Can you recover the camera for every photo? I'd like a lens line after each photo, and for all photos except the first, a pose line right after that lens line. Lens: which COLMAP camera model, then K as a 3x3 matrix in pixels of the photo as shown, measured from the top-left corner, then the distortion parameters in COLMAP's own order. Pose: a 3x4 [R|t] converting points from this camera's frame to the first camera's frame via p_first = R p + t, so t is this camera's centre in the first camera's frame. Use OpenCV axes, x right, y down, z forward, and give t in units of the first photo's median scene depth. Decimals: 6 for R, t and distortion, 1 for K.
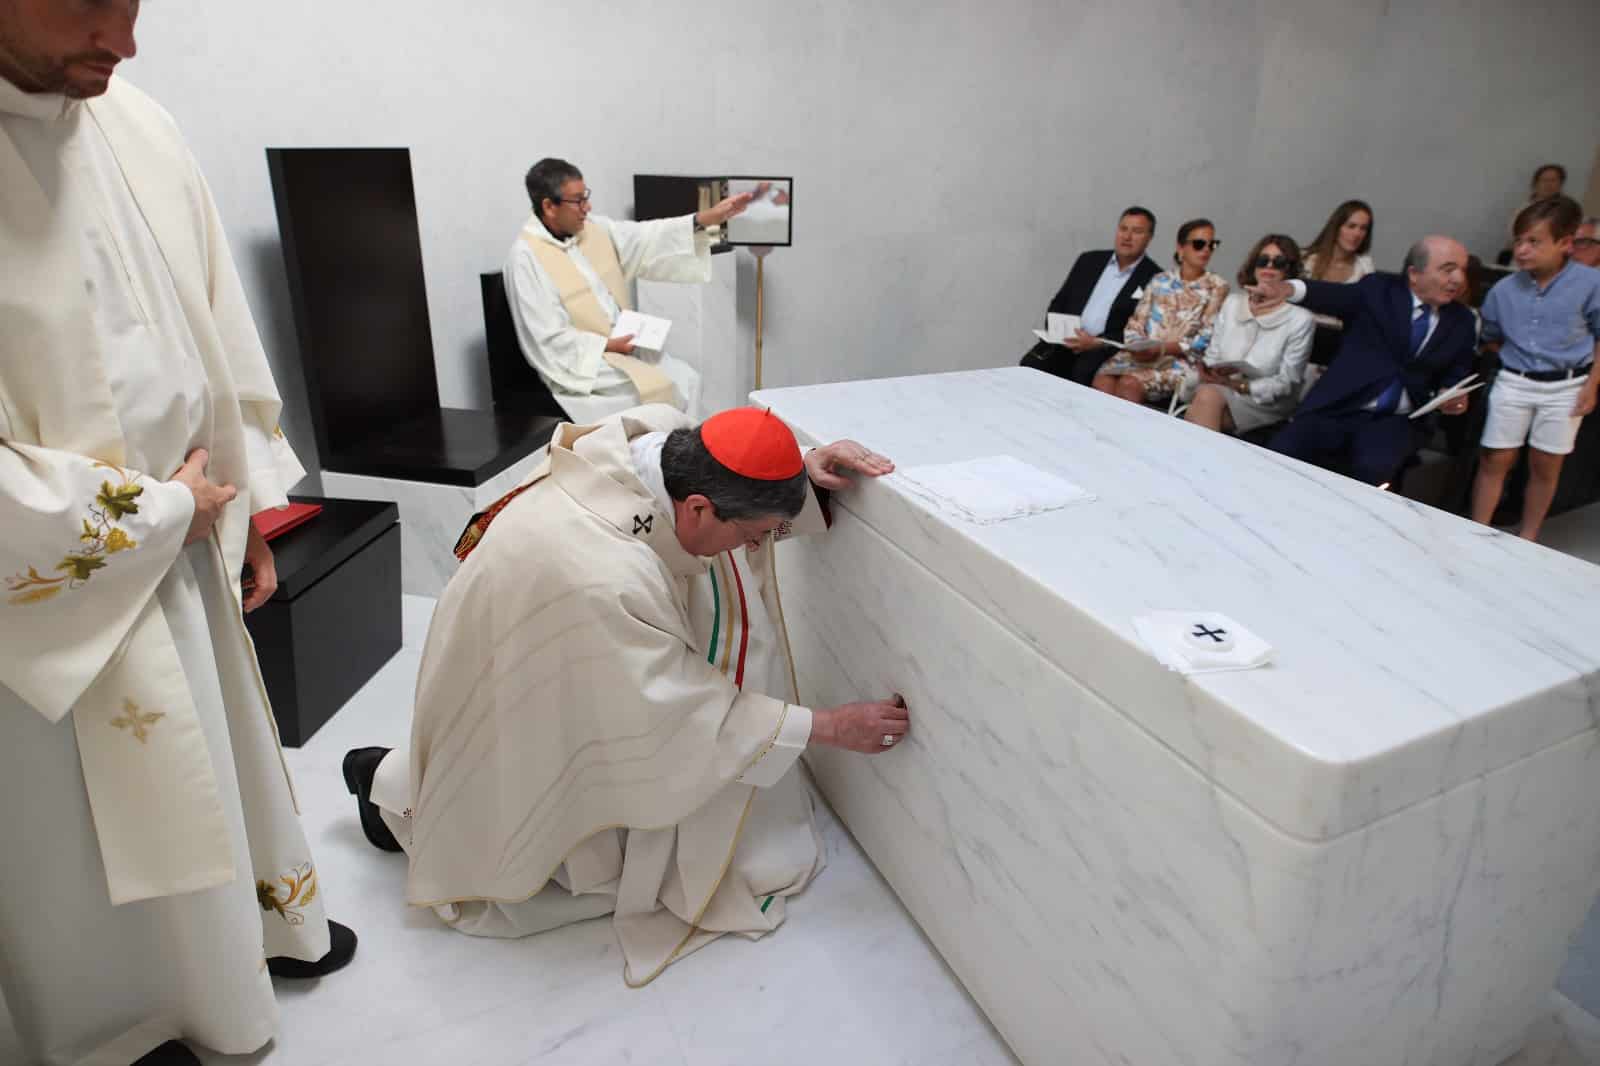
lens RADIAL K [[926.4, 0, 800.0], [0, 926.4, 533.0], [0, 0, 1]] dist [-0.027525, -0.000043]
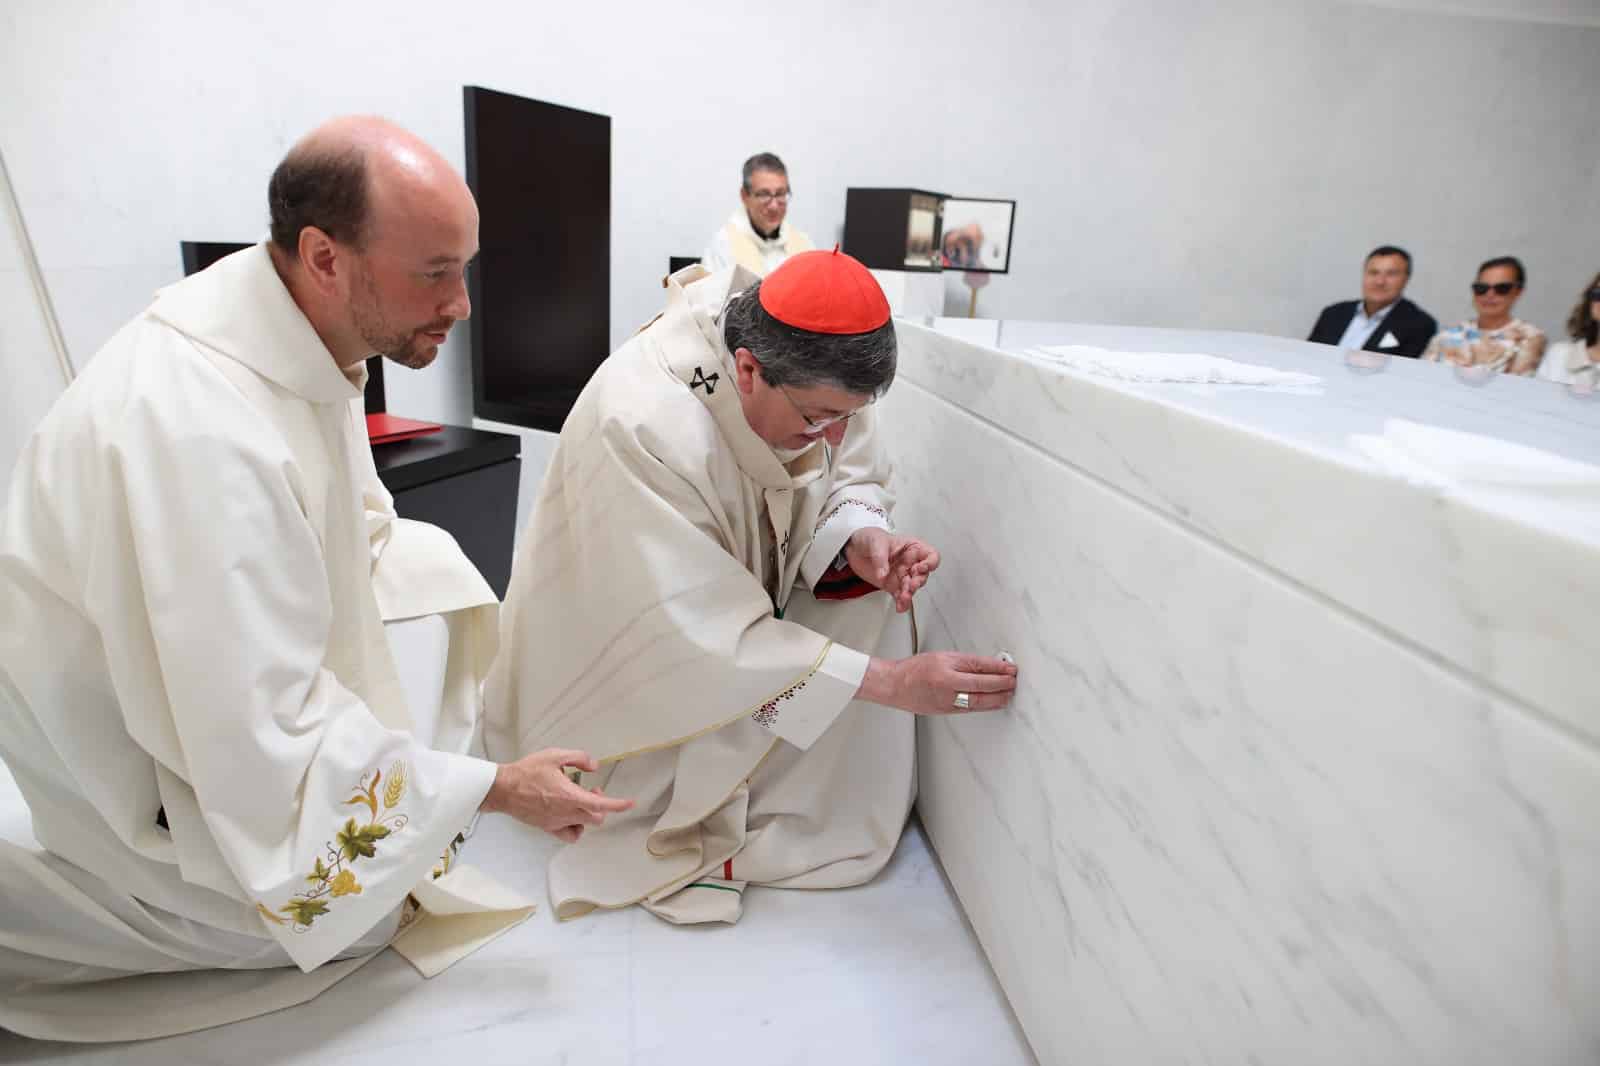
lens RADIAL K [[926.4, 0, 800.0], [0, 926.4, 533.0], [0, 0, 1]] dist [-0.027525, -0.000043]
pose [[0.964216, 0.108157, -0.242054, 0.118096], [-0.134619, 0.986280, -0.095553, 0.176995], [0.228398, 0.124719, 0.965546, 0.252627]]
